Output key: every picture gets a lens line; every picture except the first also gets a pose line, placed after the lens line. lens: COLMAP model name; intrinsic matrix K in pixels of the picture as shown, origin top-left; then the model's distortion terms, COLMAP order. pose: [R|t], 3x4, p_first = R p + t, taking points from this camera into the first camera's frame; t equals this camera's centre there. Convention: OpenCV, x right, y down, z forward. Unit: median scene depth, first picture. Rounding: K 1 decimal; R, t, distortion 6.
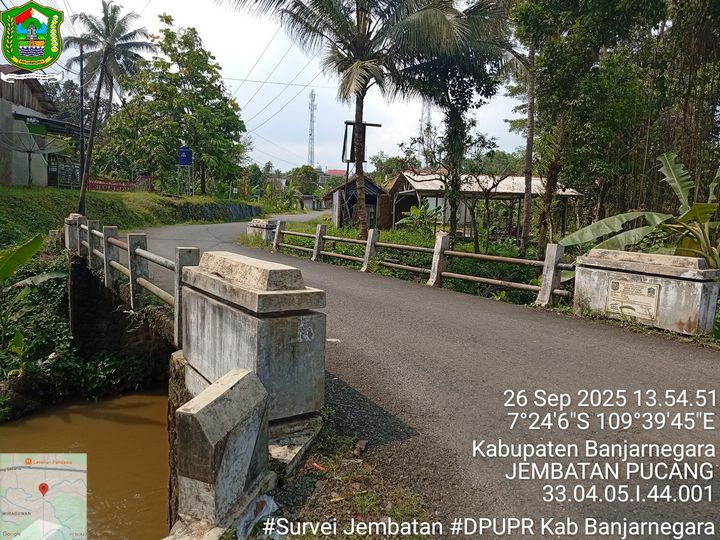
lens RADIAL K [[551.4, 0, 362.3], [0, 551.4, 268.2], [0, 0, 1]] dist [0.041493, -0.085776]
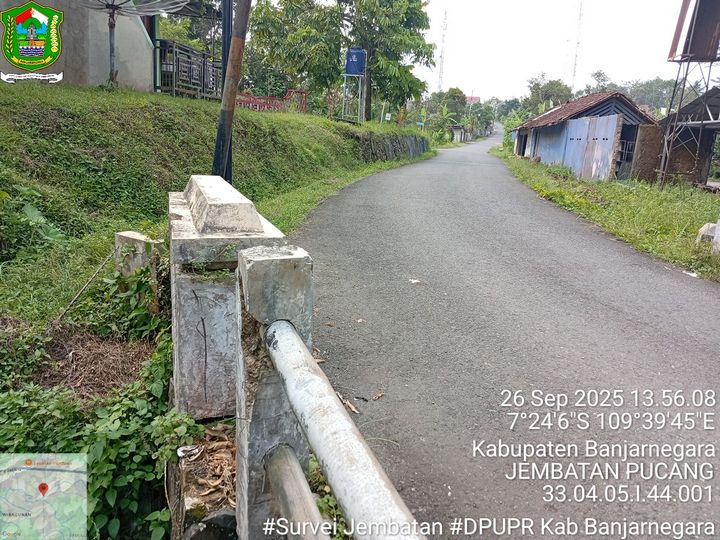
lens RADIAL K [[551.4, 0, 358.1], [0, 551.4, 270.8], [0, 0, 1]] dist [0.041493, -0.085776]
pose [[0.977682, 0.078969, -0.194683, -0.223115], [-0.053591, 0.989755, 0.132340, -0.051608], [0.203139, -0.118953, 0.971898, 0.427005]]
